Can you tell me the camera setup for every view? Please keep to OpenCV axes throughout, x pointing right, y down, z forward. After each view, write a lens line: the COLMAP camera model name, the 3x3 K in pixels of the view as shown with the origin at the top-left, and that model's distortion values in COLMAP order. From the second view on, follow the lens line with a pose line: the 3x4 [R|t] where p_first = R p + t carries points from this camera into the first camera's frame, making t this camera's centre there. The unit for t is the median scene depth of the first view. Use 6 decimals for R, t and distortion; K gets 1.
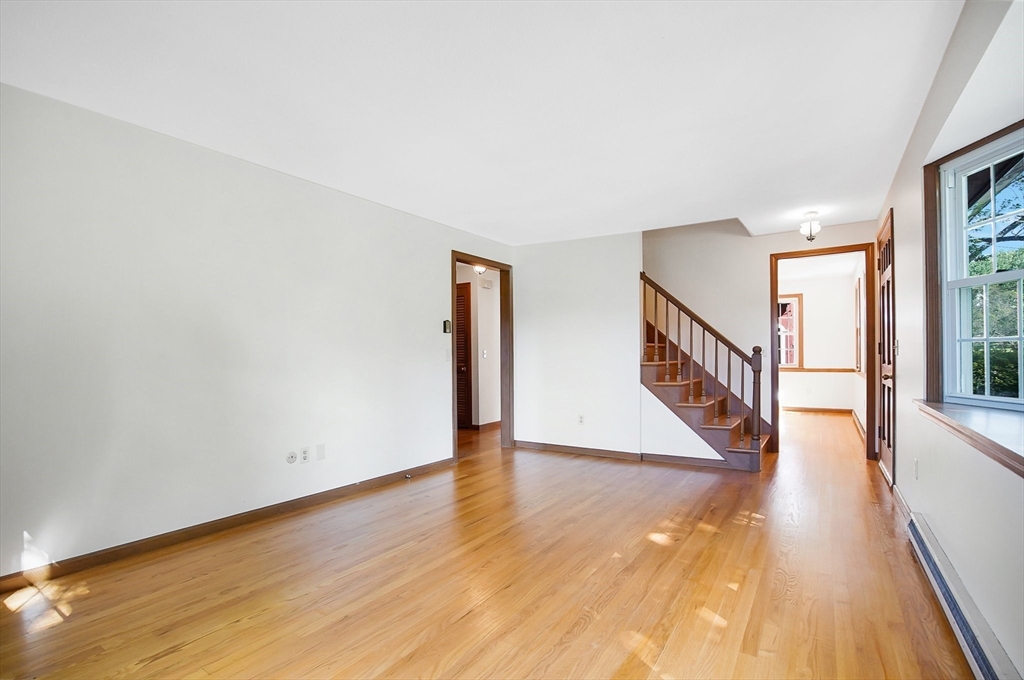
lens RADIAL K [[476.5, 0, 511.0], [0, 476.5, 357.1], [0, 0, 1]] dist [-0.041003, 0.000149]
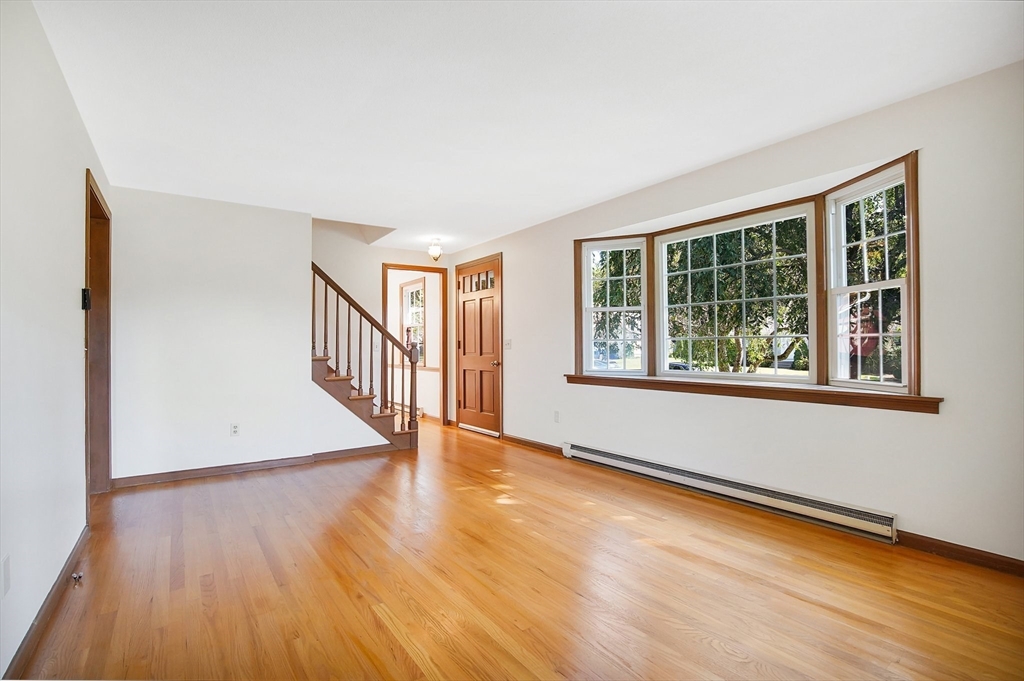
lens RADIAL K [[475.0, 0, 509.8], [0, 475.0, 345.1], [0, 0, 1]] dist [-0.041544, 0.020275]
pose [[0.365437, 0.008126, 0.930801, -0.620960], [0.005512, 0.999925, -0.010893, -0.000325], [-0.930820, 0.009112, 0.365365, 0.414655]]
